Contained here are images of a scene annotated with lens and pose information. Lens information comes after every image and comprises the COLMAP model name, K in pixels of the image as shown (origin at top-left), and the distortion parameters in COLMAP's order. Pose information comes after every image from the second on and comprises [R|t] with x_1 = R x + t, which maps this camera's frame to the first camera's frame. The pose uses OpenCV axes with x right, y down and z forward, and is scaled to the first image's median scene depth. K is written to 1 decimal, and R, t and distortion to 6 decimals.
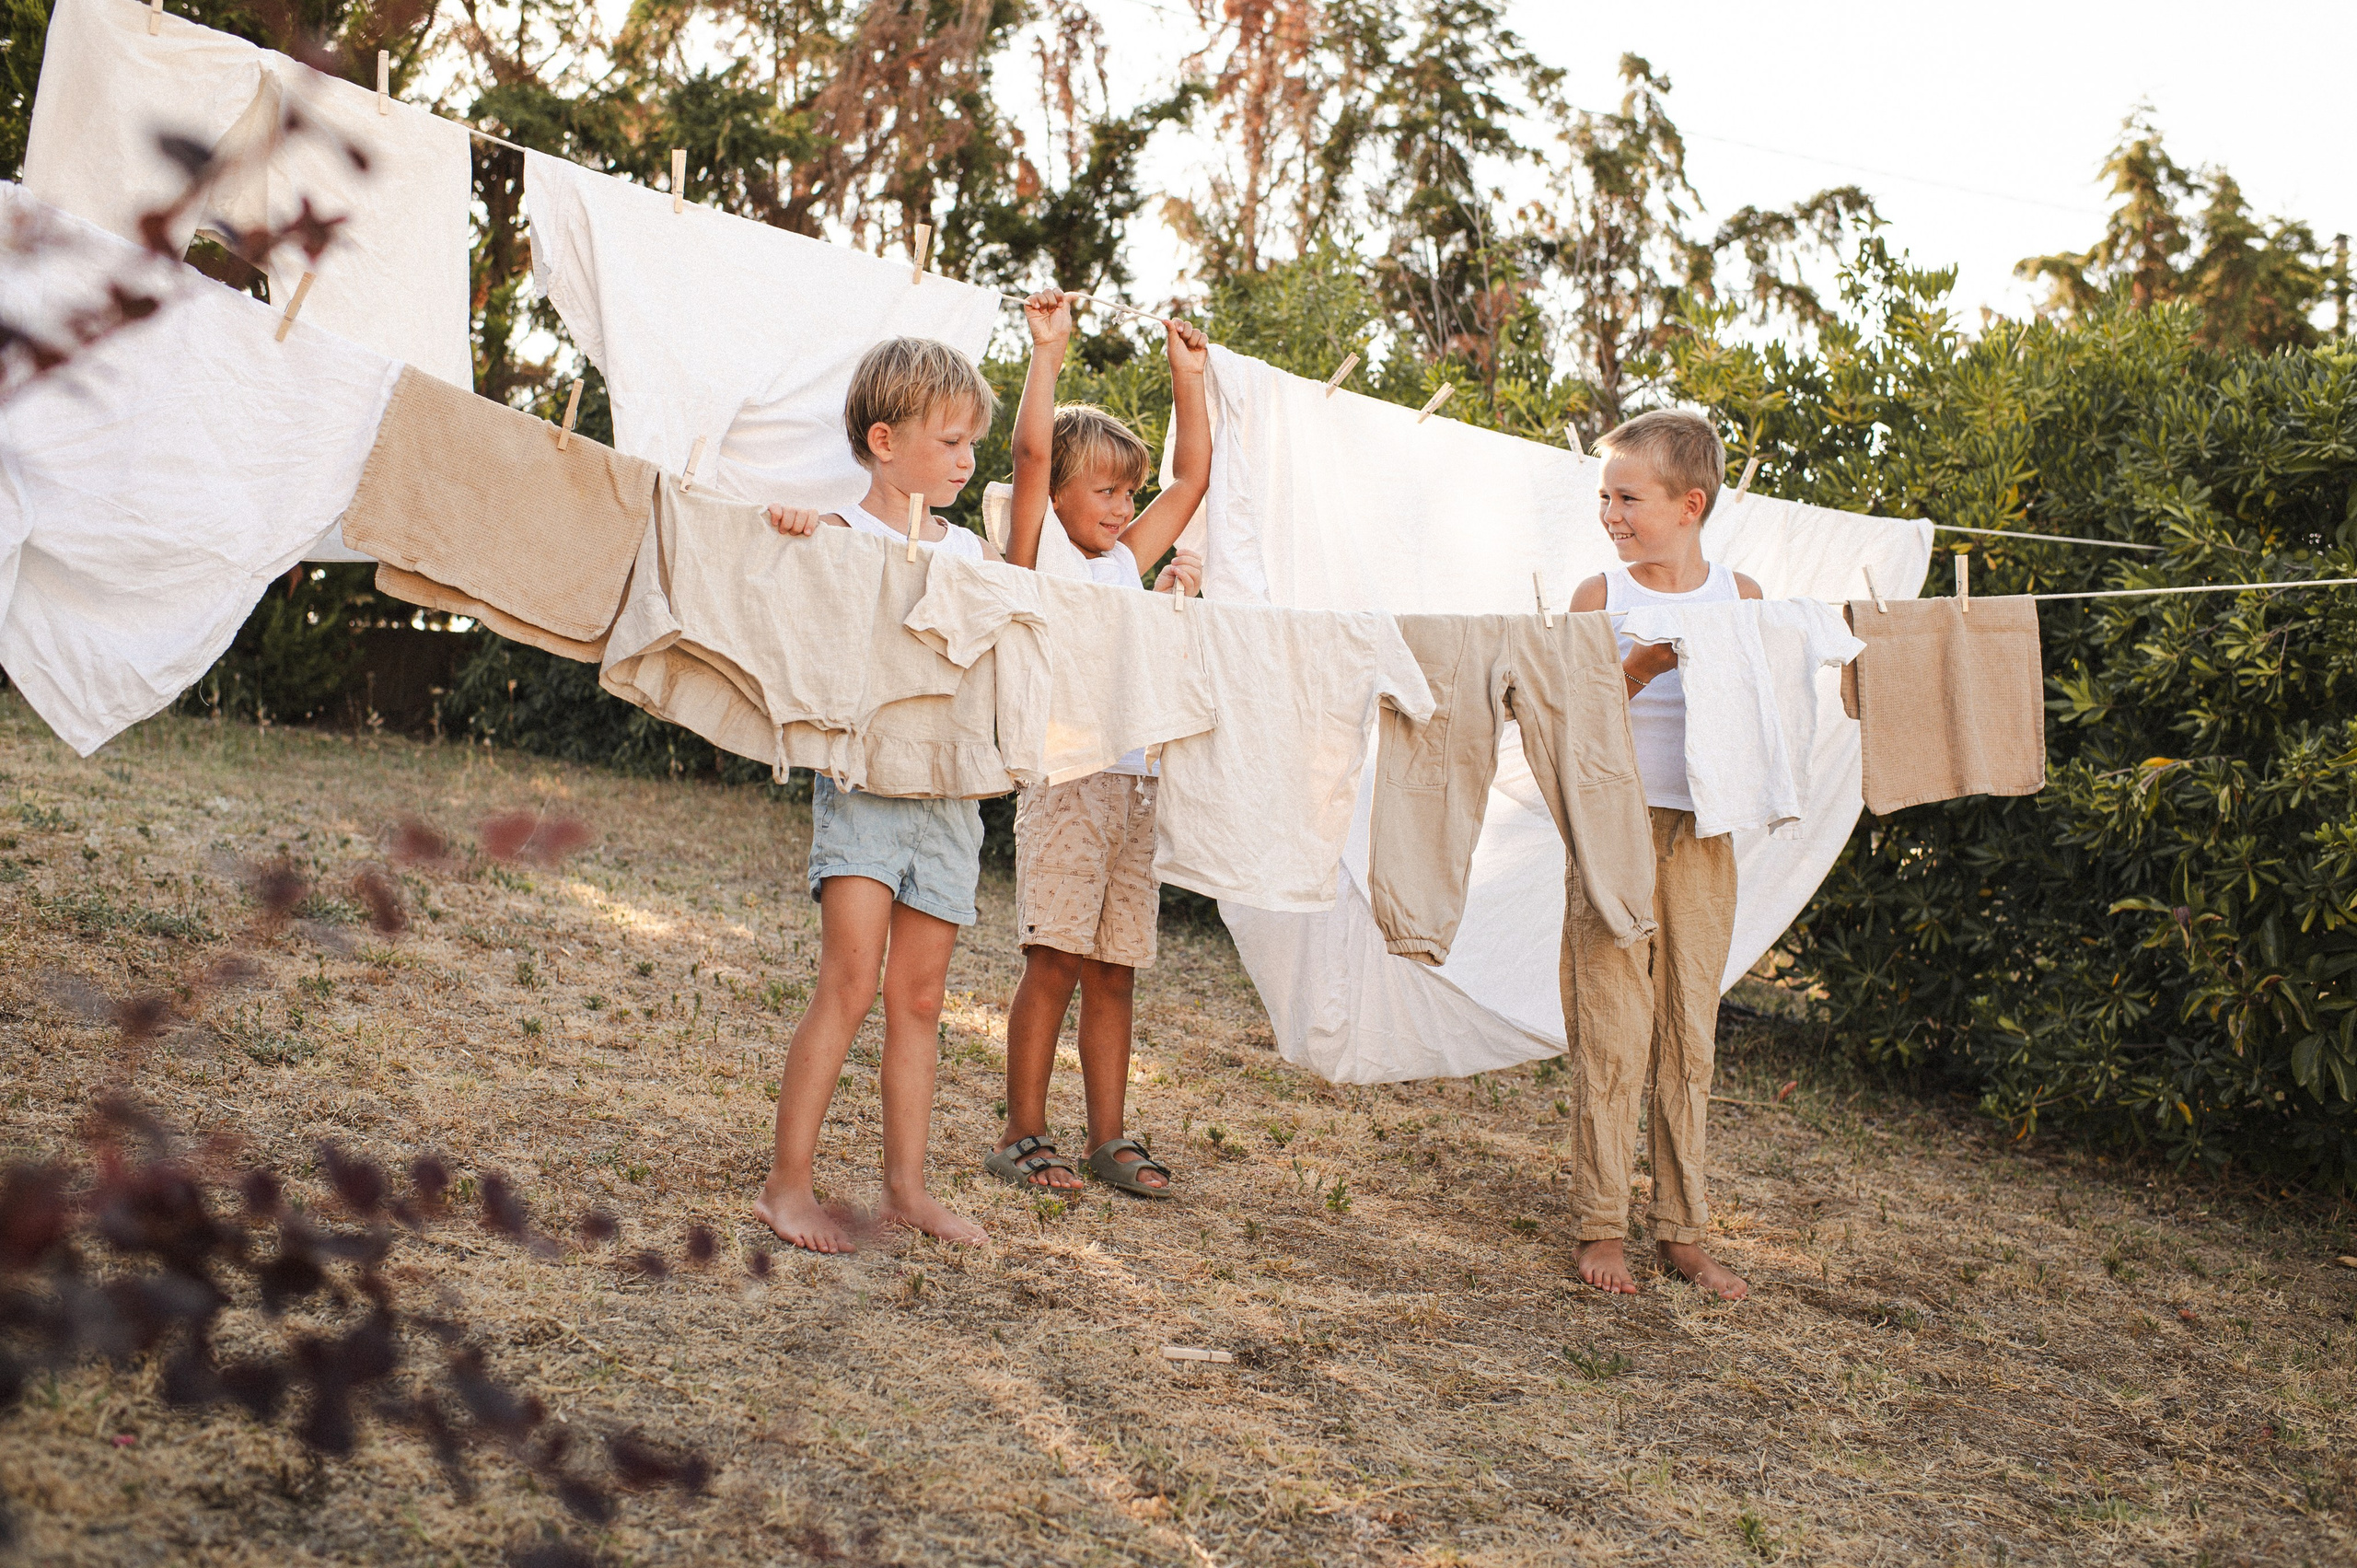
lens RADIAL K [[2325.5, 0, 1176.3], [0, 2325.5, 750.7], [0, 0, 1]] dist [-0.090993, 0.077430]
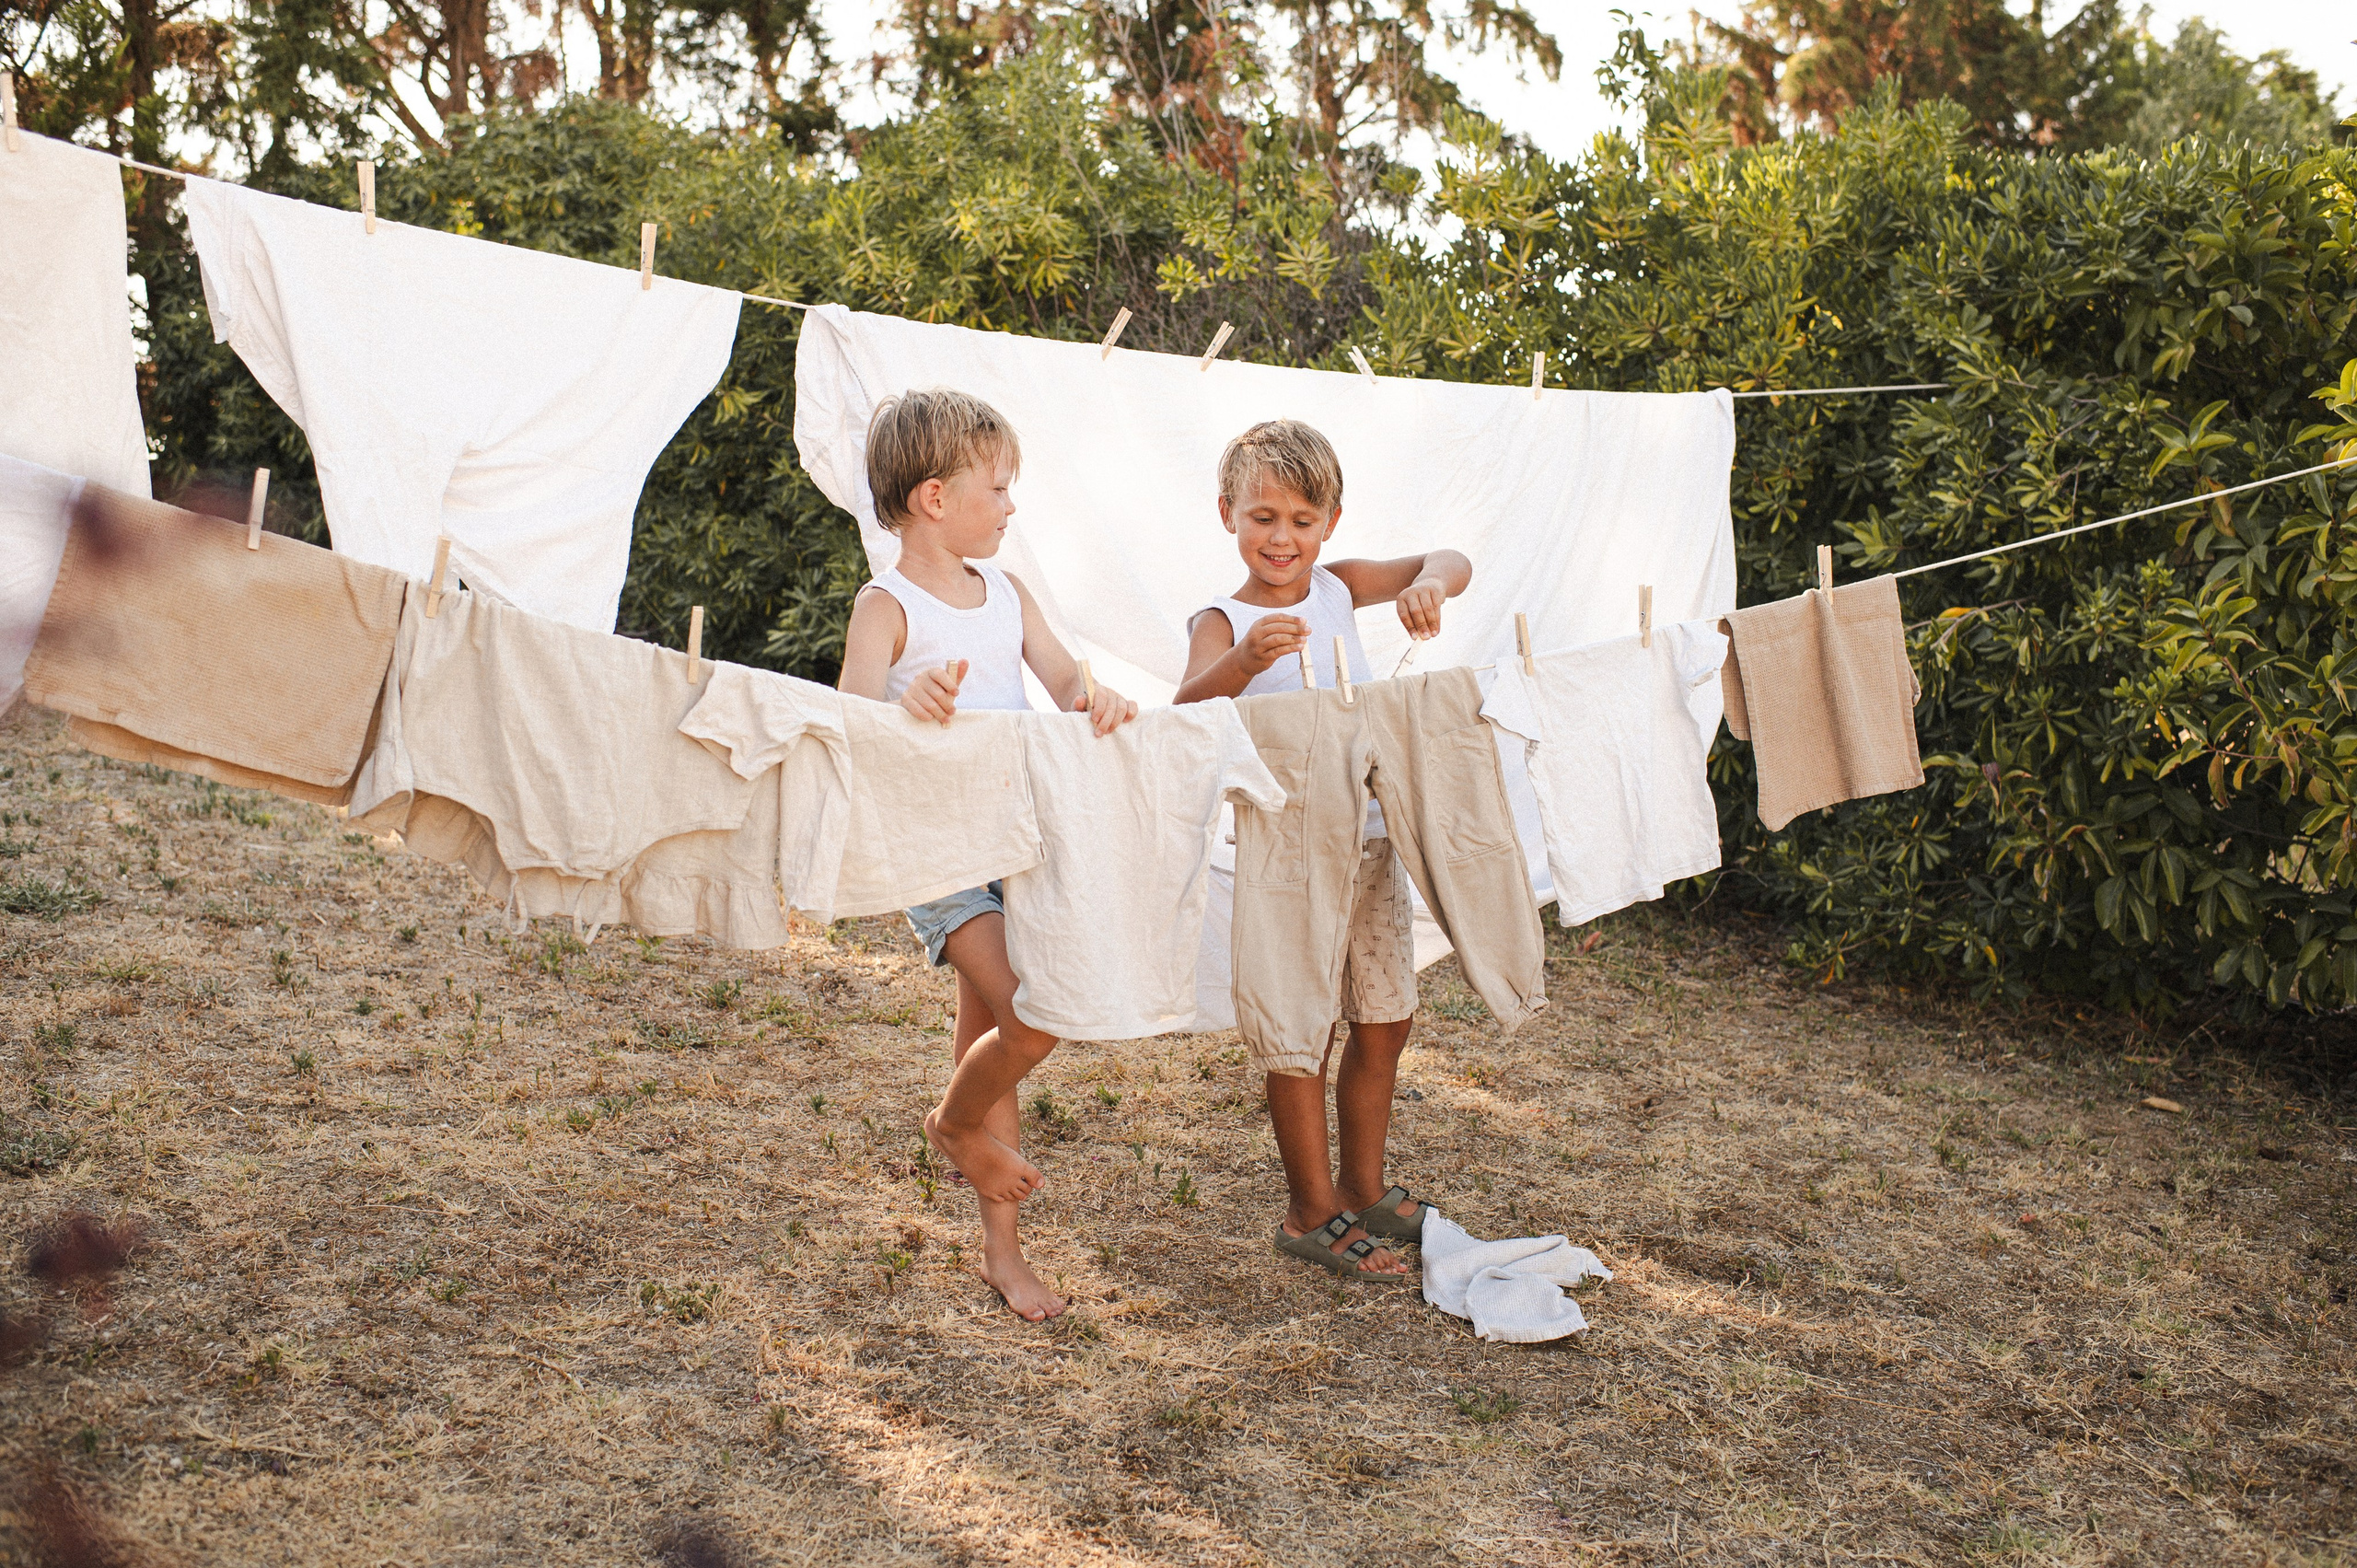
lens RADIAL K [[2325.5, 0, 1176.3], [0, 2325.5, 750.7], [0, 0, 1]] dist [-0.090993, 0.077430]
pose [[0.990606, -0.080560, 0.110500, -0.019169], [0.066098, 0.989463, 0.128818, -0.084367], [-0.119713, -0.120304, 0.985493, 0.051779]]
